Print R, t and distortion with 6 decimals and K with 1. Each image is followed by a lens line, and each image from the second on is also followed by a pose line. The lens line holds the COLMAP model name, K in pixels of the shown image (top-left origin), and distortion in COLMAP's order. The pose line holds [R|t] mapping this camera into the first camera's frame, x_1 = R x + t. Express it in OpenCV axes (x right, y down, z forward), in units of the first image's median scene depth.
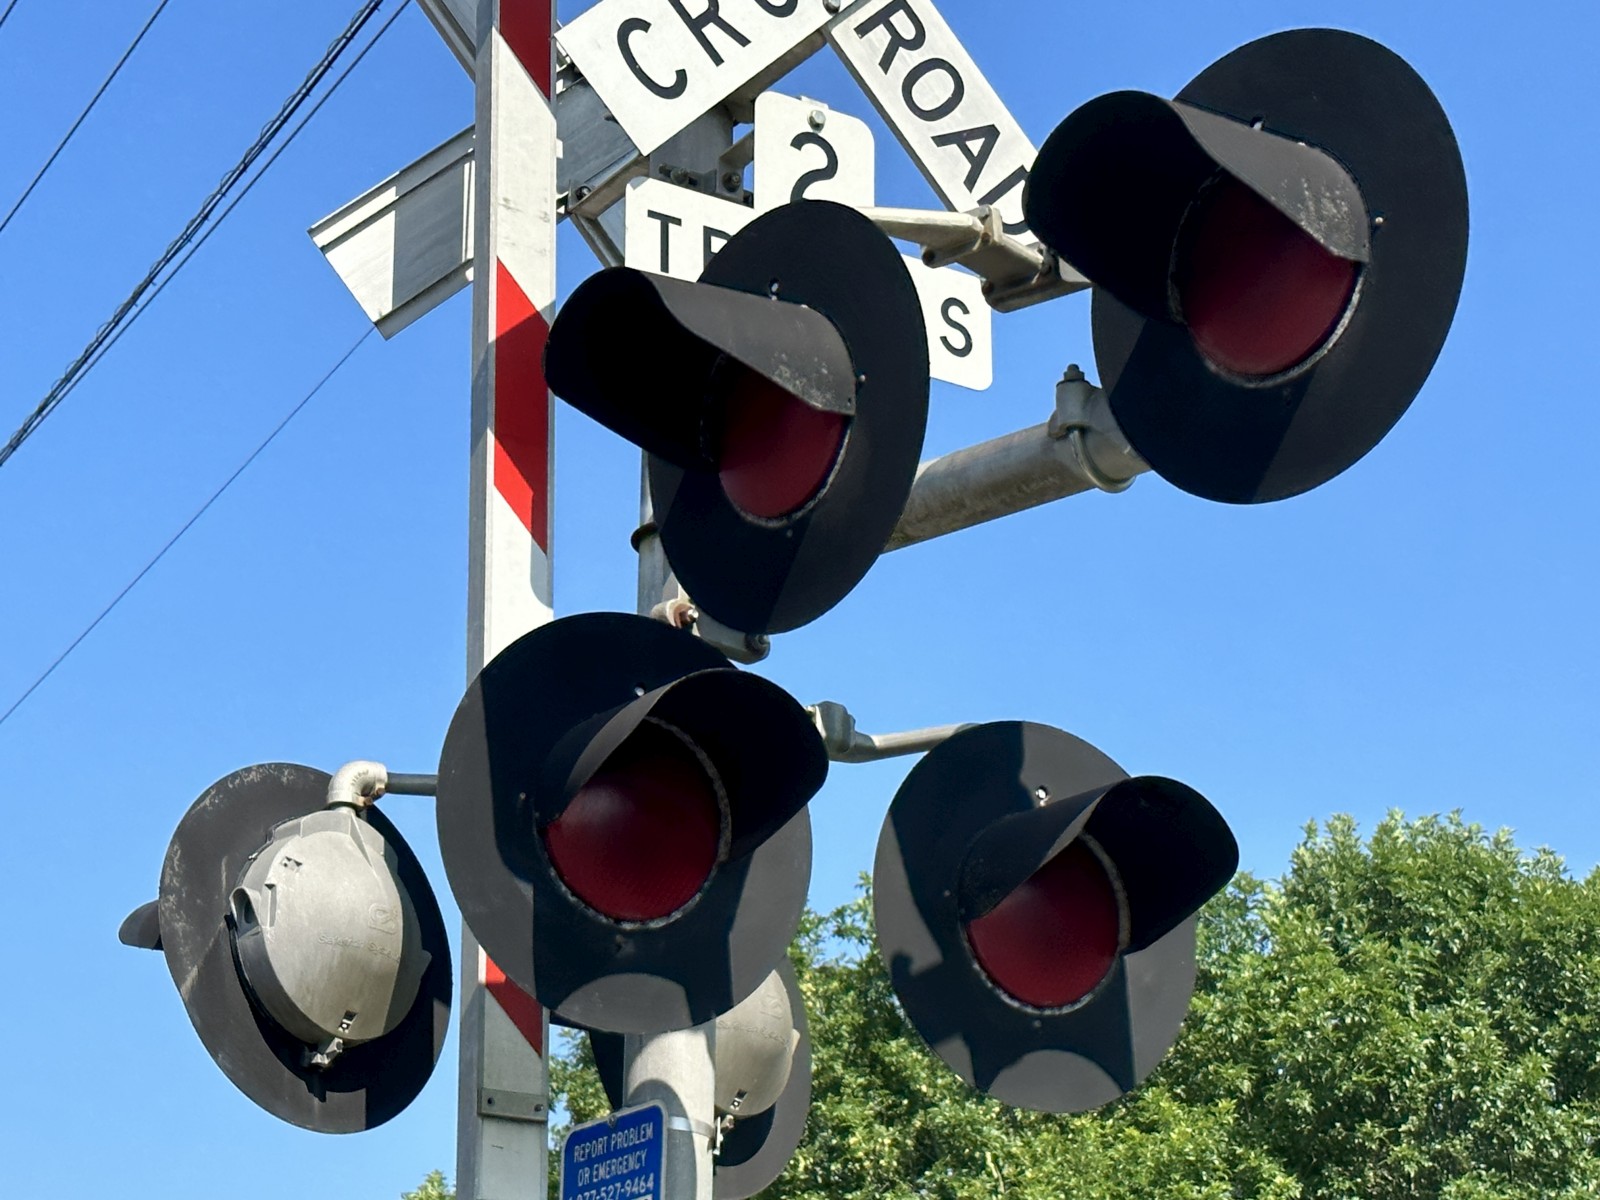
lens RADIAL K [[3564.0, 0, 792.6], [0, 3564.0, 597.5], [0, 0, 1]] dist [0.094290, 0.000000]
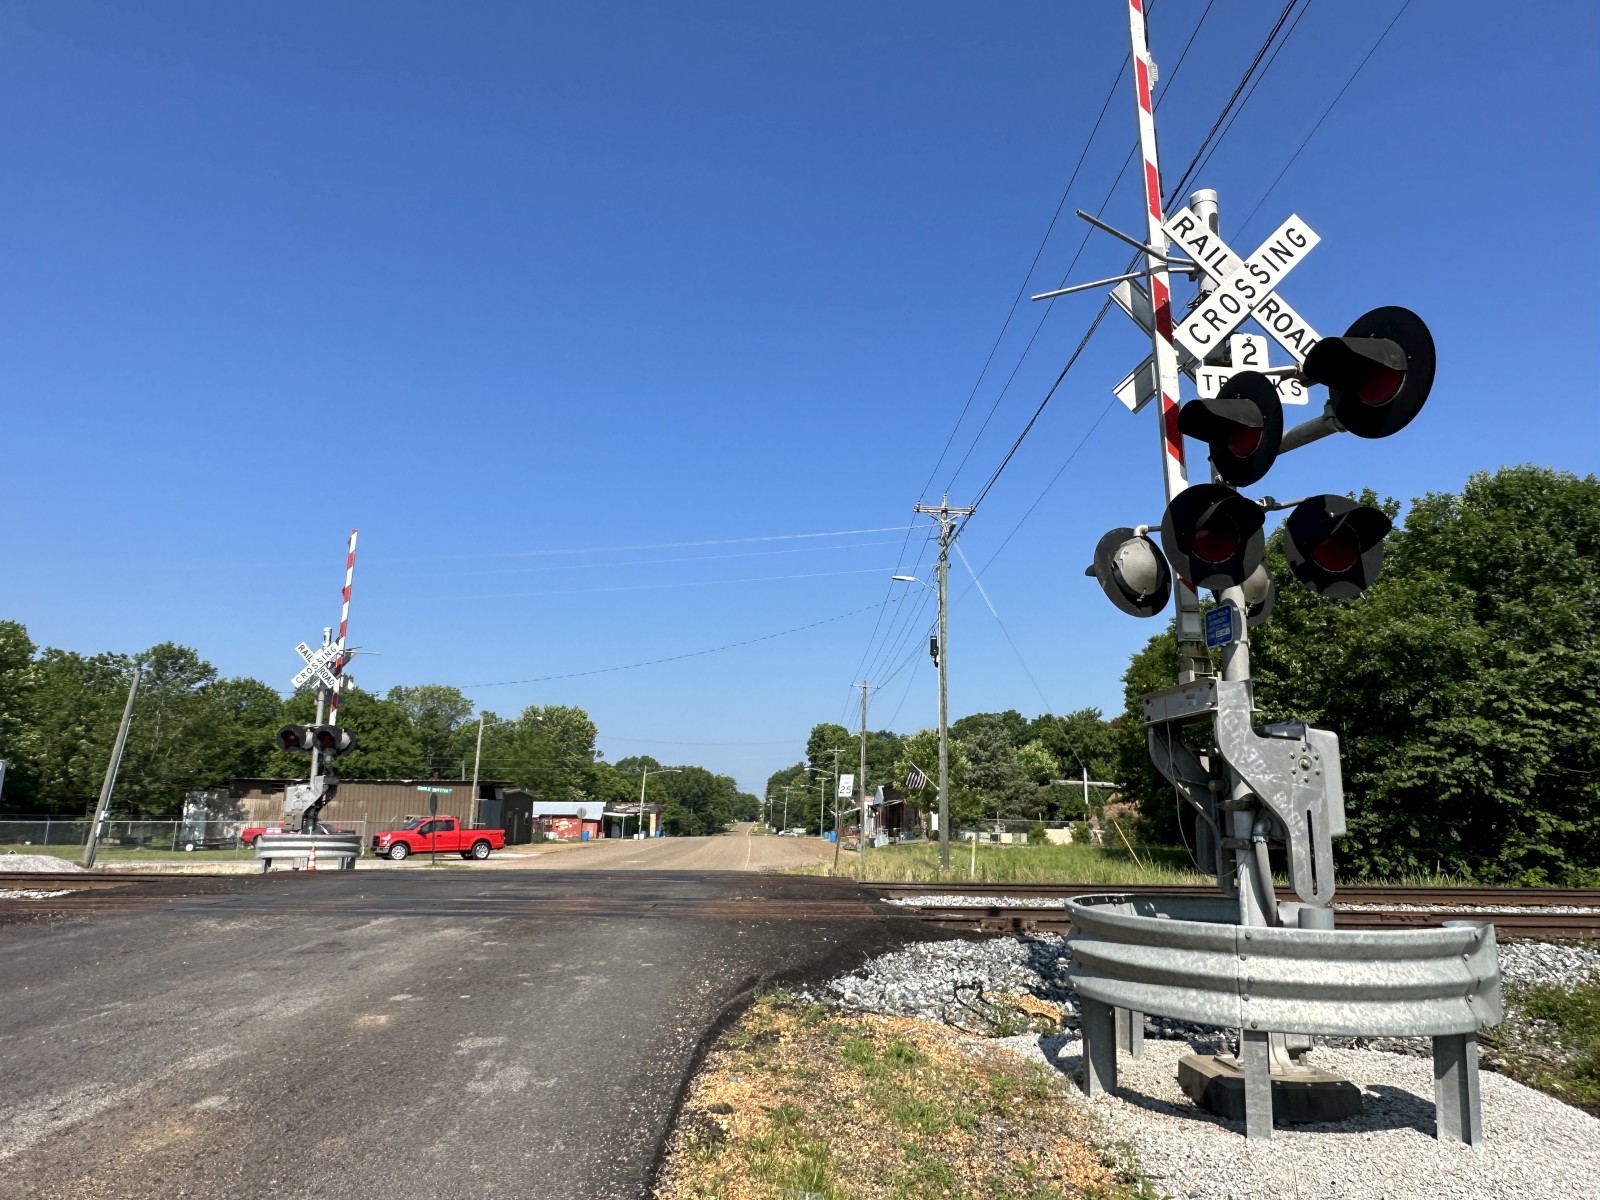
lens RADIAL K [[1032.0, 0, 809.1], [0, 1032.0, 593.1], [0, 0, 1]] dist [-0.003816, 0.000947]
pose [[0.900213, -0.088693, -0.426321, 0.029616], [0.144645, 0.984352, 0.100643, -0.049121], [0.410723, -0.152266, 0.898956, -0.198356]]
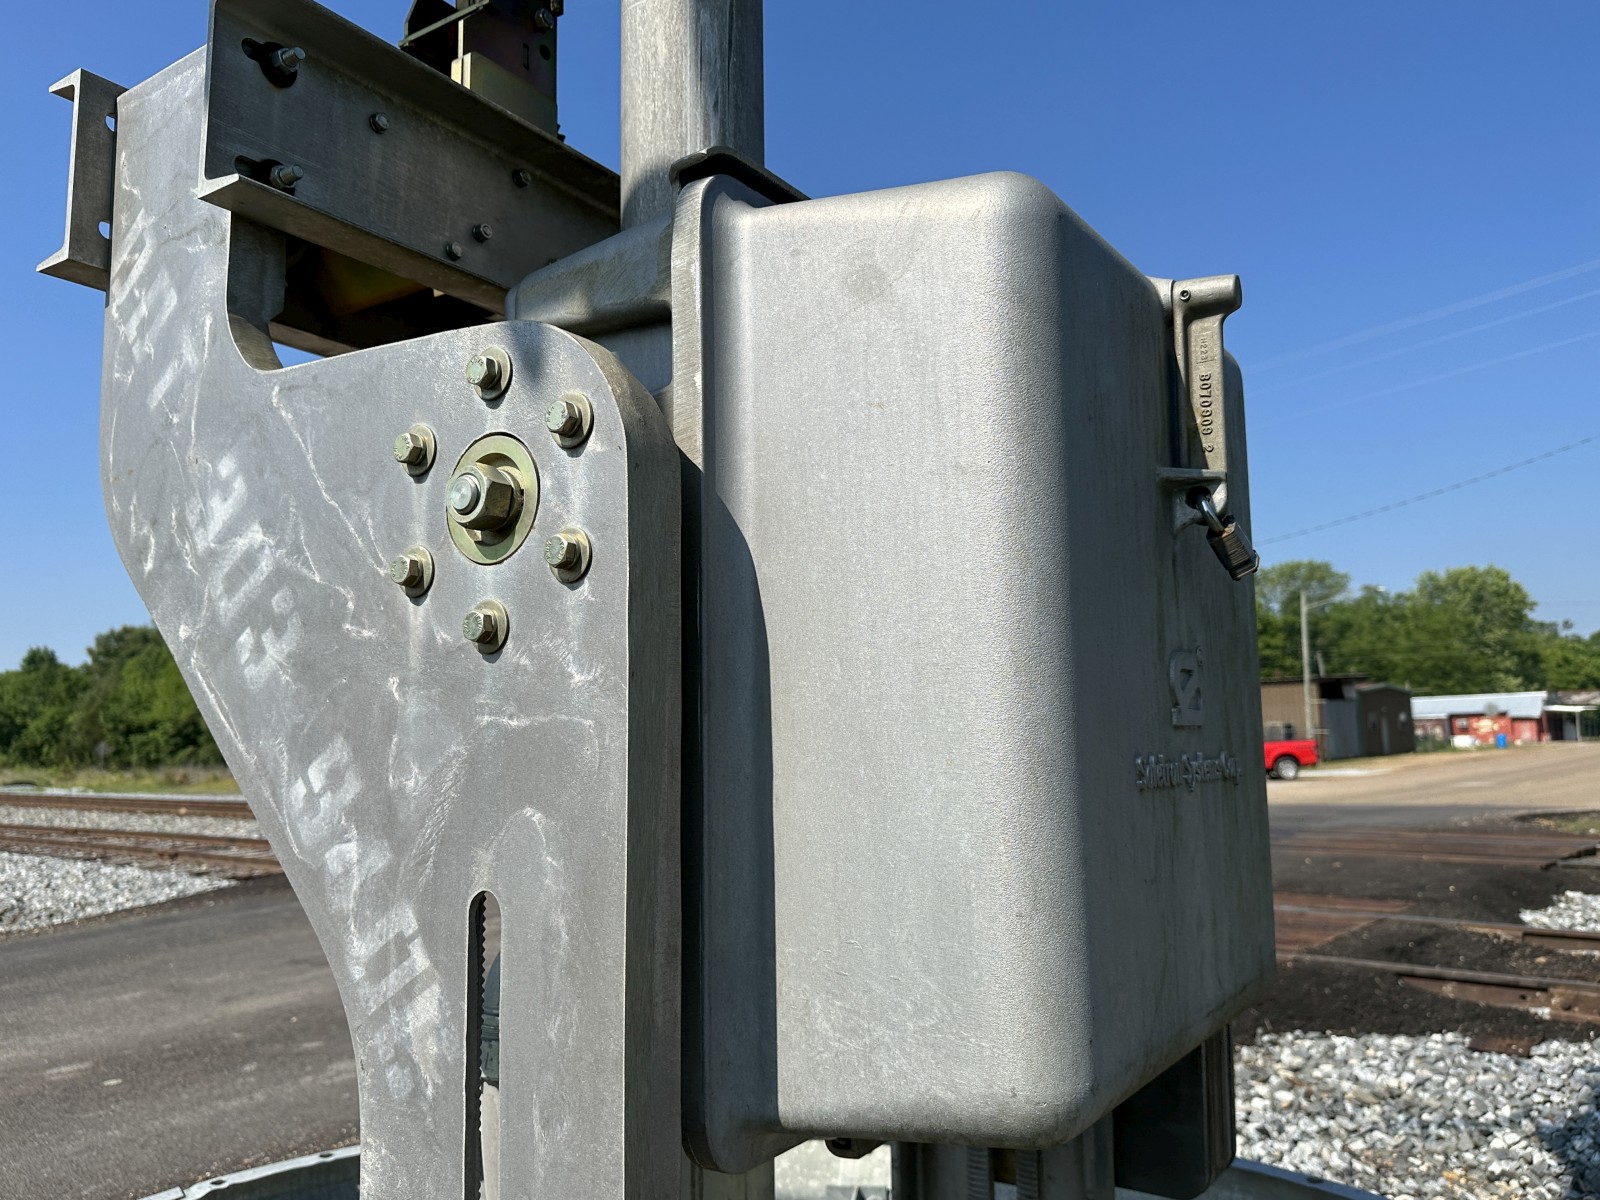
lens RADIAL K [[1250.5, 0, 804.8], [0, 1250.5, 600.3], [0, 0, 1]] dist [-0.010390, 0.000040]
pose [[0.347645, -0.115068, -0.930539, 0.122875], [0.354149, 0.935040, 0.016684, 0.192813], [0.868171, -0.335349, 0.365814, 0.517197]]
